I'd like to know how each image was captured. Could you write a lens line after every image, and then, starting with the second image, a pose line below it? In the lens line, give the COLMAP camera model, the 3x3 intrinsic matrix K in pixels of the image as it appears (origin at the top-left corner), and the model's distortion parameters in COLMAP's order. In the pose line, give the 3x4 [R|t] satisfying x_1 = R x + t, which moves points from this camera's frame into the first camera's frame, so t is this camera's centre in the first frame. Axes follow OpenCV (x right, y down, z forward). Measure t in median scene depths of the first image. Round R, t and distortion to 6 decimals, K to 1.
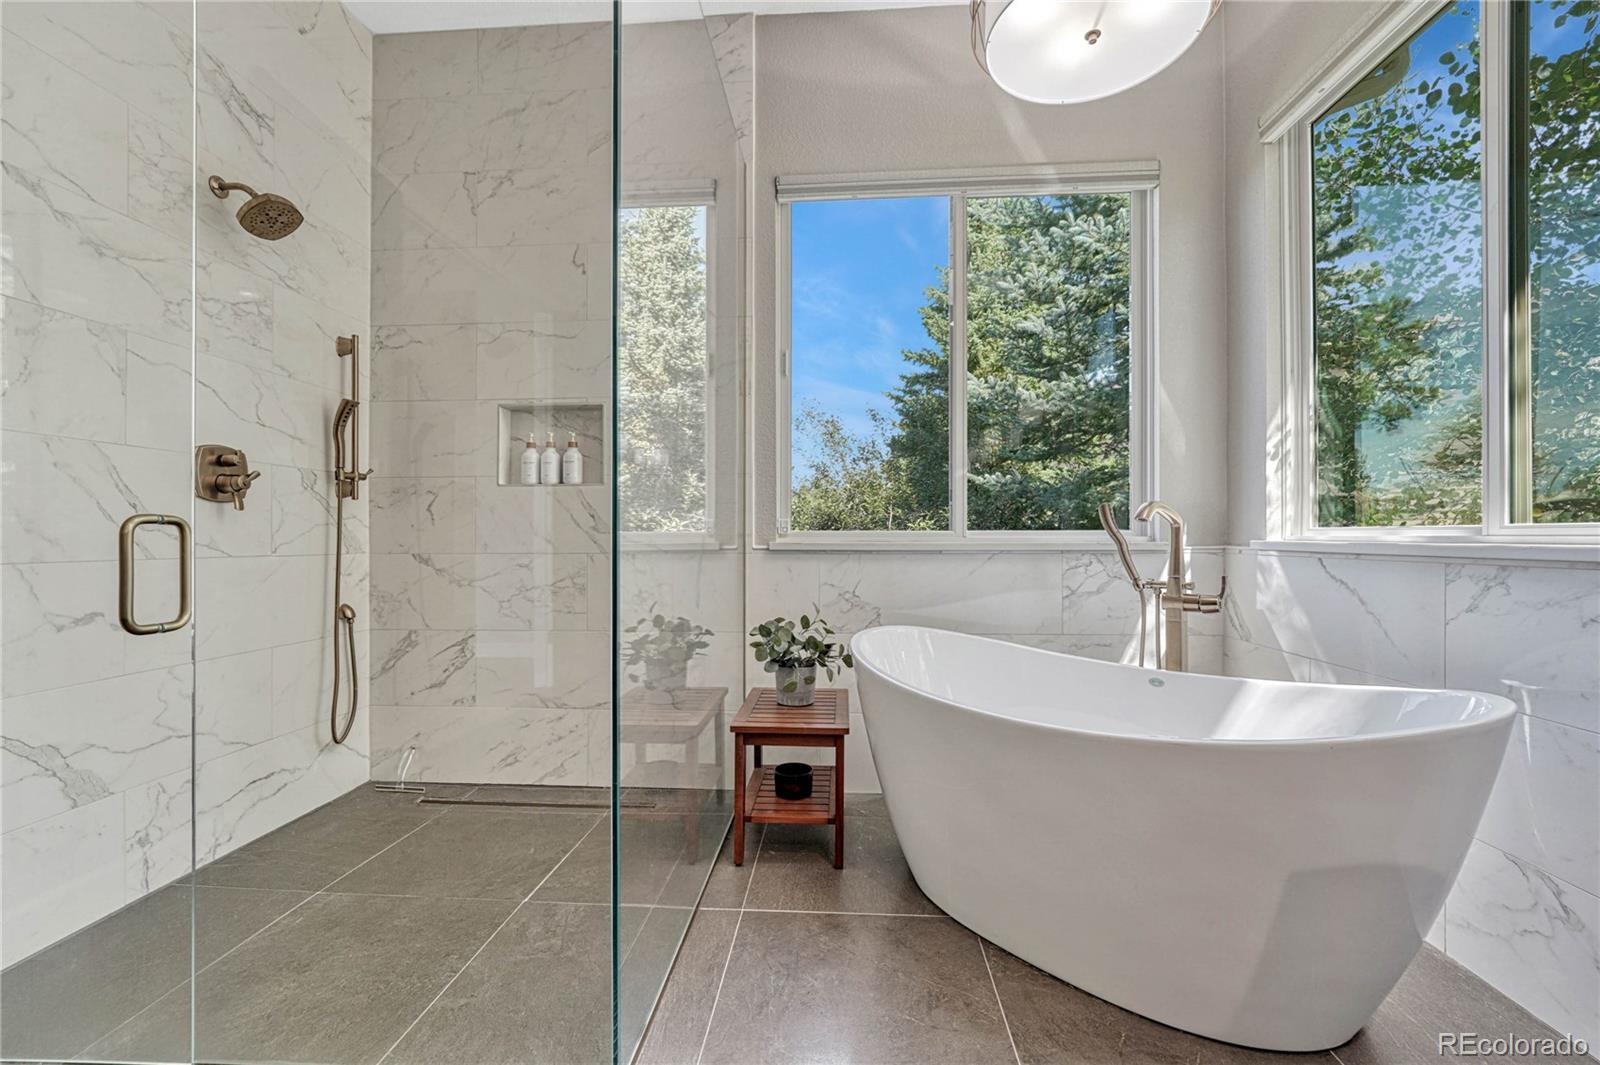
lens RADIAL K [[649.2, 0, 808.4], [0, 649.2, 539.8], [0, 0, 1]] dist [-0.018642, 0.005671]
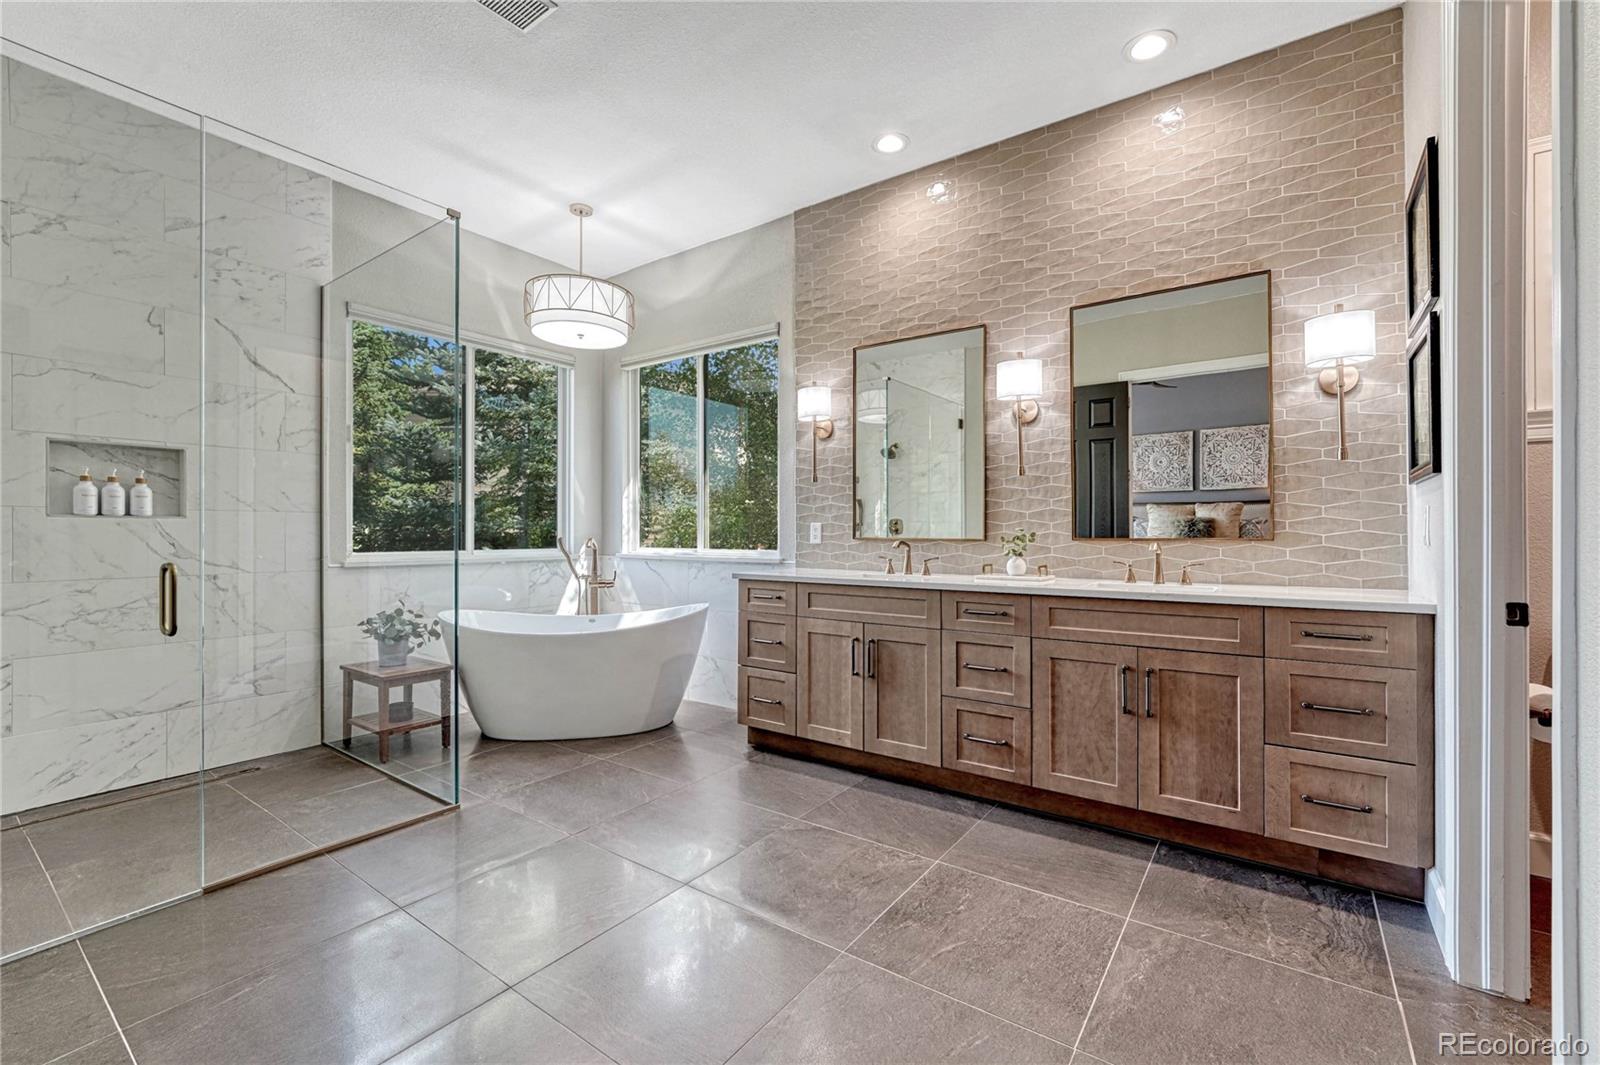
lens RADIAL K [[676.9, 0, 803.4], [0, 676.9, 537.2], [0, 0, 1]] dist [-0.008996, 0.000393]
pose [[0.527792, -0.004953, 0.849359, -0.791762], [0.003650, 0.999987, 0.003564, -0.052213], [-0.849366, 0.001219, 0.527804, -0.627927]]
